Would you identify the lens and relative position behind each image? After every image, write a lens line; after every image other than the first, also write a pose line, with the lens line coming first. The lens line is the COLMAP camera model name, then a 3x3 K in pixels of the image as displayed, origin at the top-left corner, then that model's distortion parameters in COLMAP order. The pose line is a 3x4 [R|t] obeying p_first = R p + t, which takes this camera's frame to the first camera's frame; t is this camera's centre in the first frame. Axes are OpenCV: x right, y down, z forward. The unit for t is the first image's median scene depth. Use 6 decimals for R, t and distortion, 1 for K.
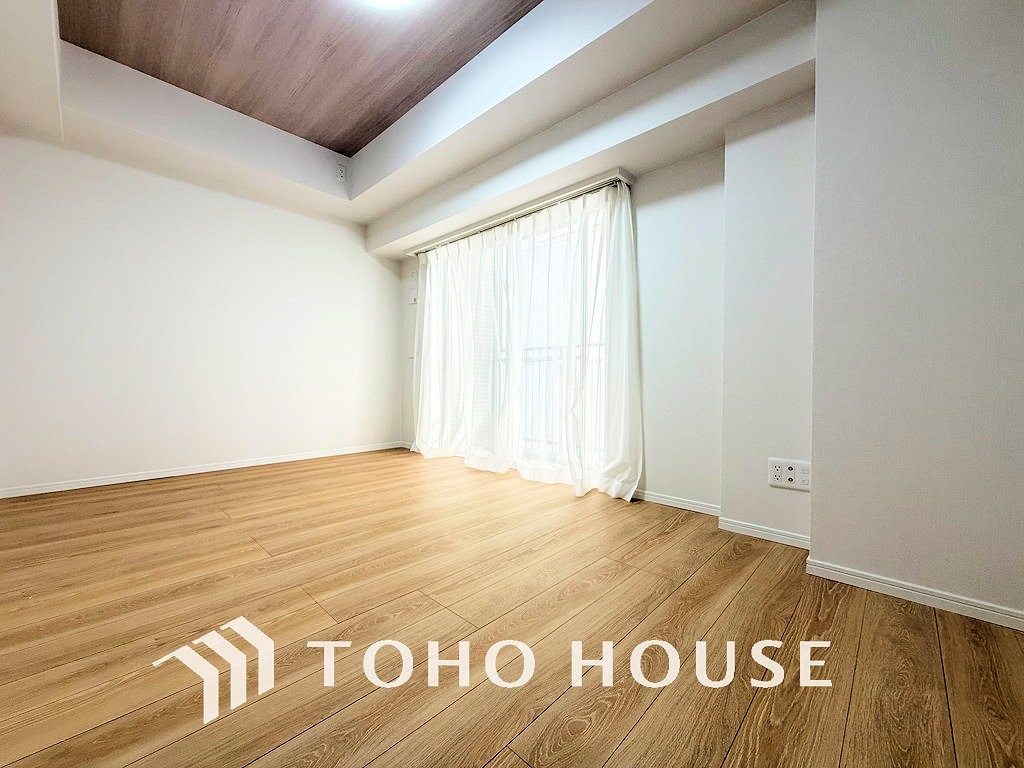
lens RADIAL K [[410.1, 0, 510.6], [0, 410.1, 381.9], [0, 0, 1]] dist [0.001903, 0.000022]
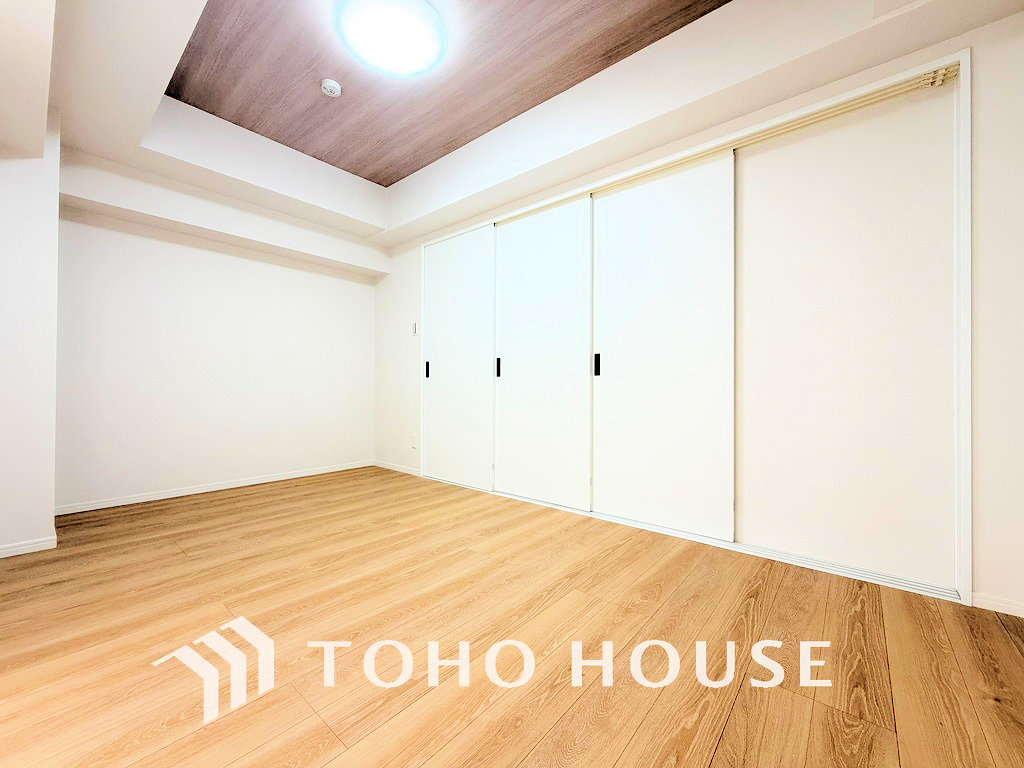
lens RADIAL K [[410.1, 0, 508.2], [0, 410.1, 389.1], [0, 0, 1]] dist [0.001903, 0.000022]
pose [[-0.998484, -0.009093, -0.054291, -0.523726], [-0.009559, 0.999920, 0.008327, -0.062196], [0.054211, 0.008833, -0.998490, 1.860521]]
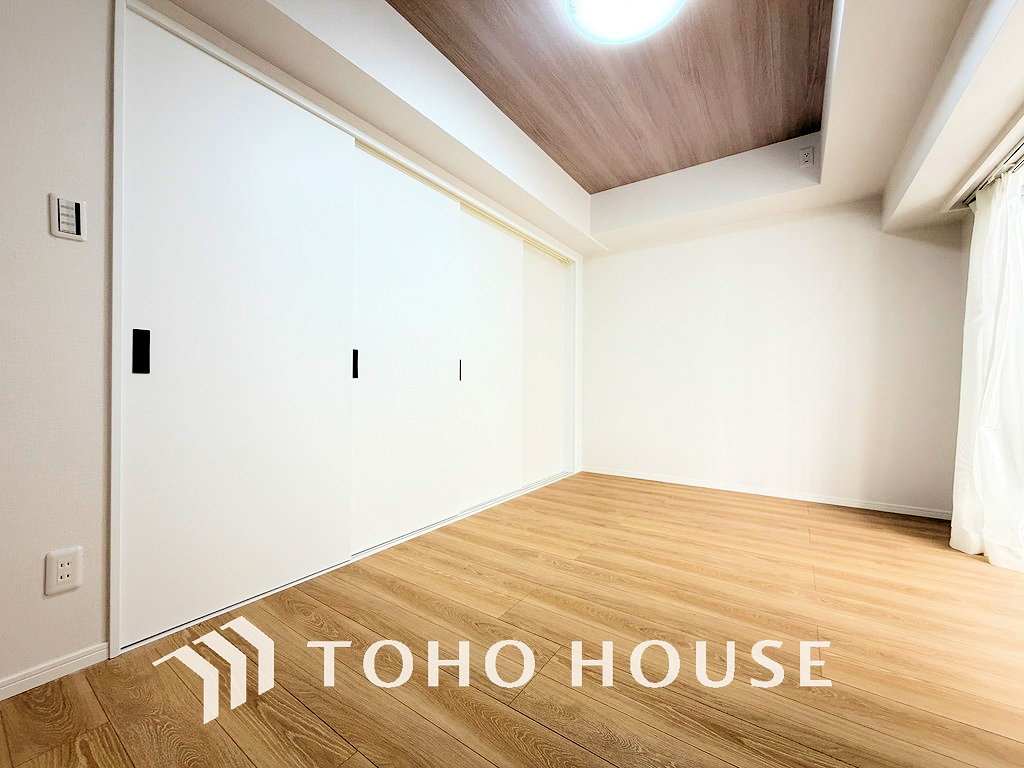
lens RADIAL K [[410.1, 0, 506.7], [0, 410.1, 381.0], [0, 0, 1]] dist [0.001903, 0.000022]
pose [[0.153441, -0.015440, -0.988037, 0.511752], [-0.008727, 0.999818, -0.016980, -0.076122], [0.988119, 0.011228, 0.153279, 0.495350]]
